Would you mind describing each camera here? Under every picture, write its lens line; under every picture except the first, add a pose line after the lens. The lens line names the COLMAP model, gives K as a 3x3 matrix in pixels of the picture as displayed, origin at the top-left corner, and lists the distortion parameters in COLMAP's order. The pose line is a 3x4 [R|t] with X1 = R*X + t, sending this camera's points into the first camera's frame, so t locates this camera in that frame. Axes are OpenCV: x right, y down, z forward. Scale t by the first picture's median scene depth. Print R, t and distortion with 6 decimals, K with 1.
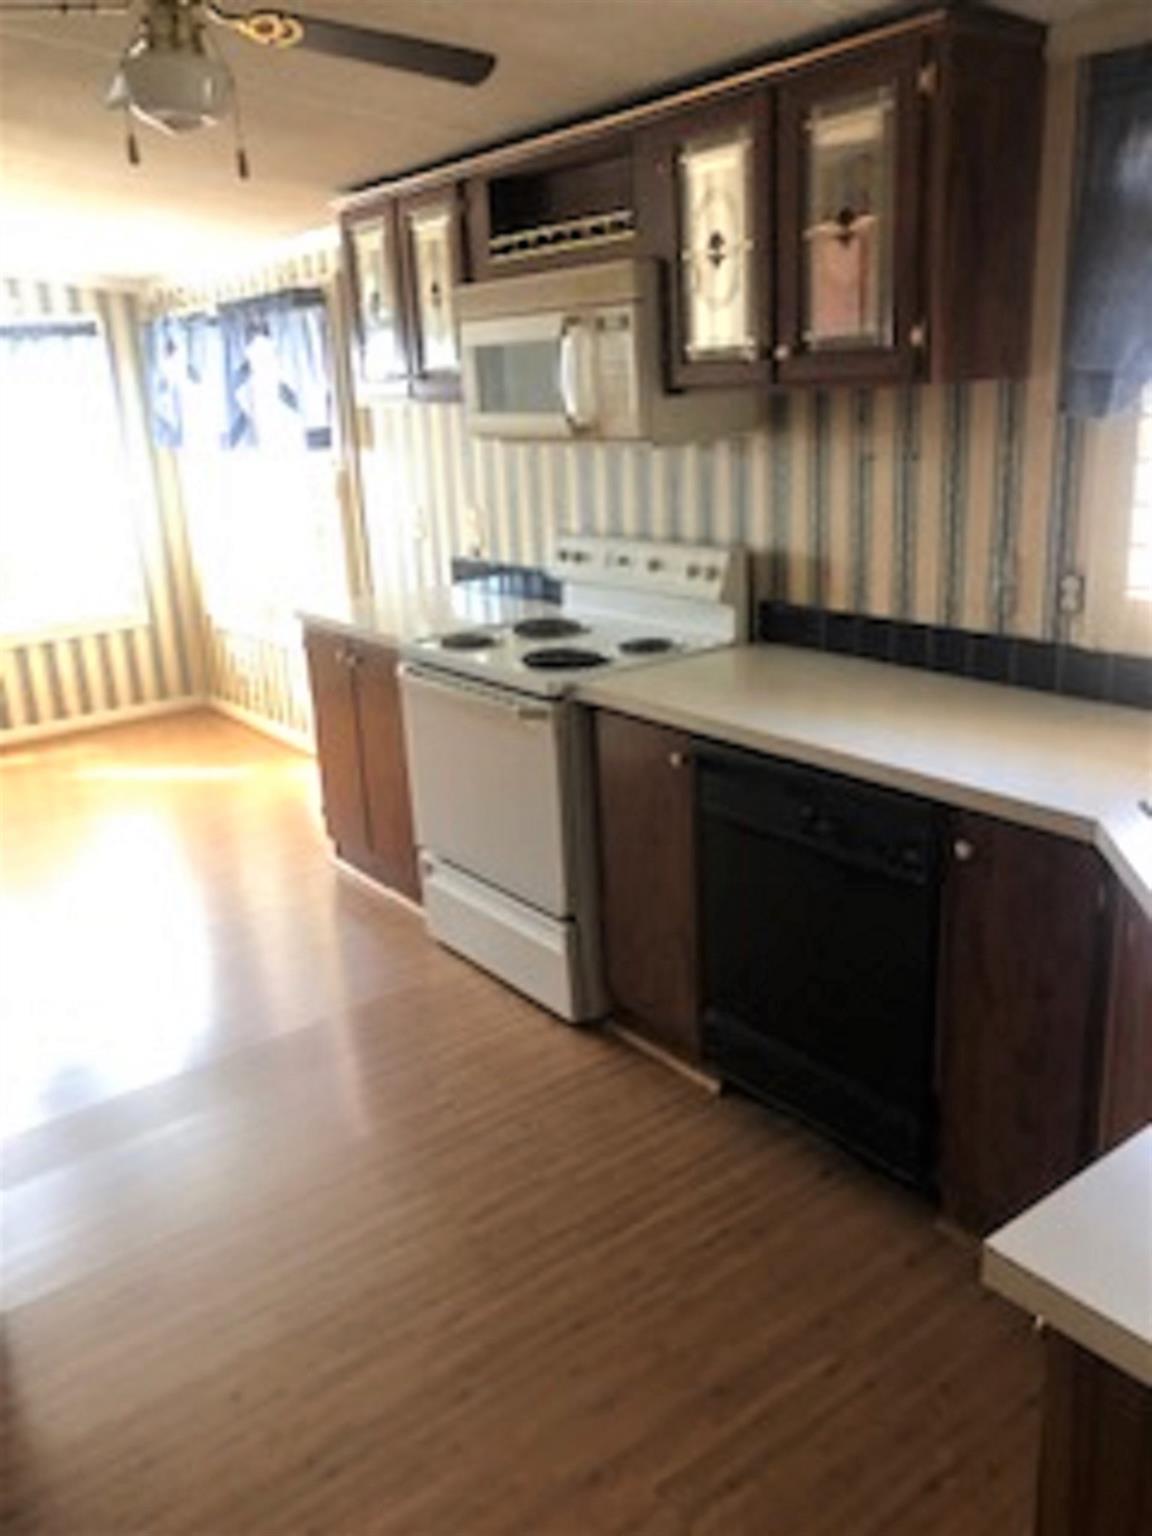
lens RADIAL K [[1259.5, 0, 576.0], [0, 1259.5, 768.0], [0, 0, 1]] dist [0.024245, -0.010944]
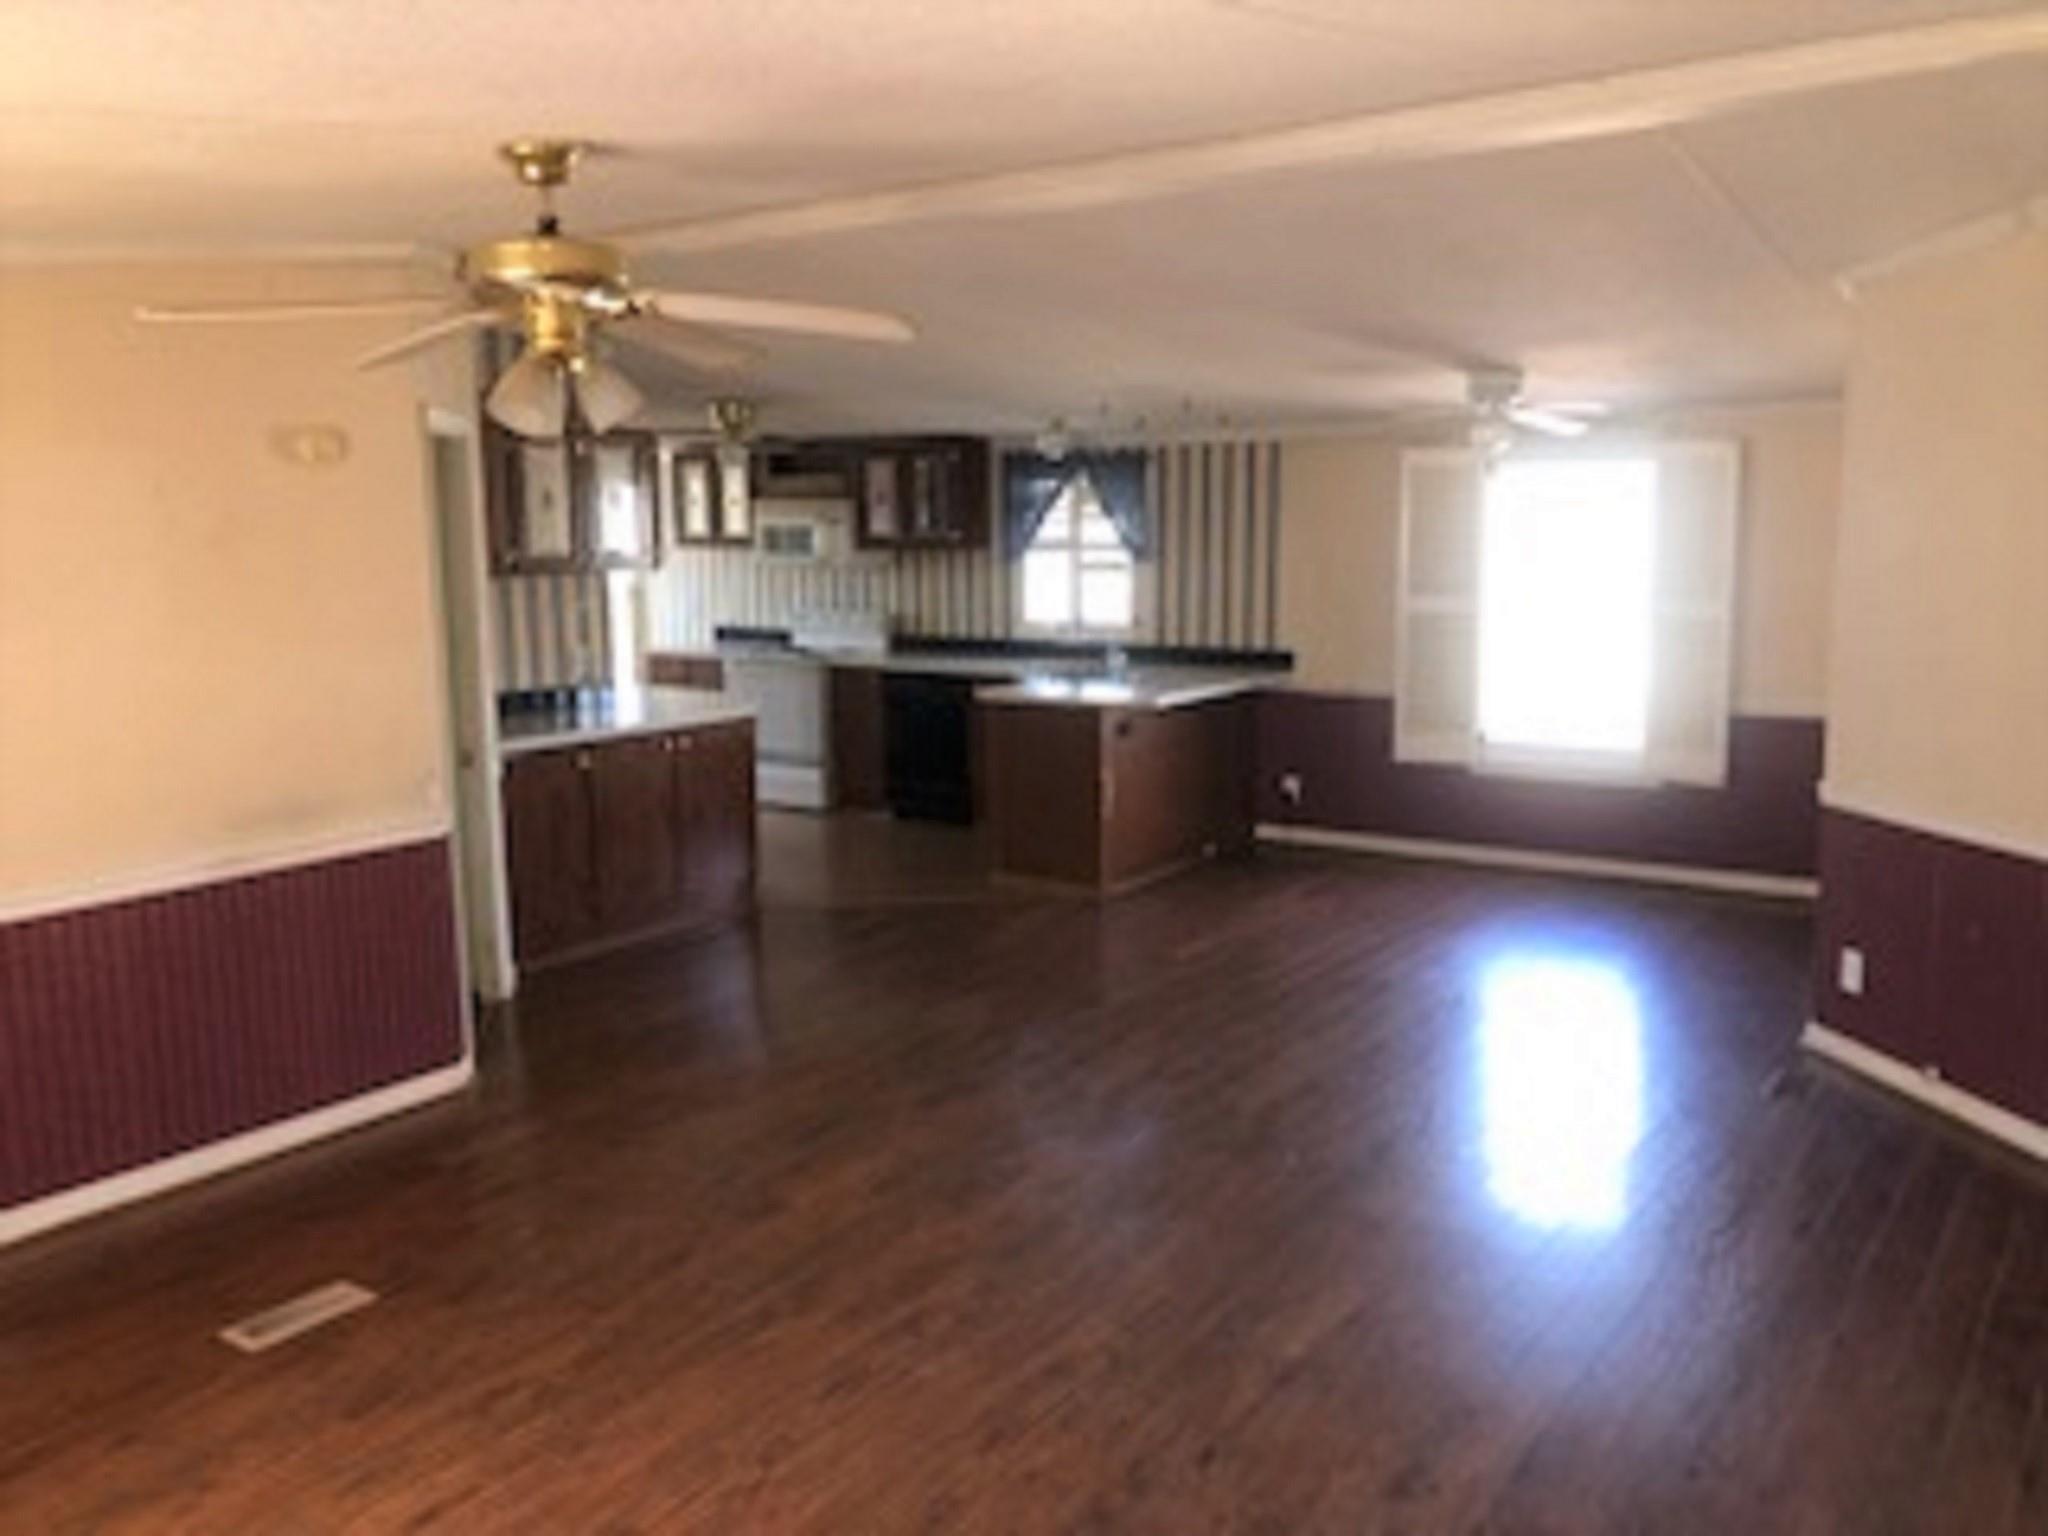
lens RADIAL K [[1679.3, 0, 1024.0], [0, 1679.3, 768.0], [0, 0, 1]] dist [0.024245, -0.010944]
pose [[0.941179, -0.000403, 0.337909, -0.759720], [0.056085, 0.986315, -0.155037, 0.684591], [-0.333222, 0.164869, 0.928322, -2.185181]]
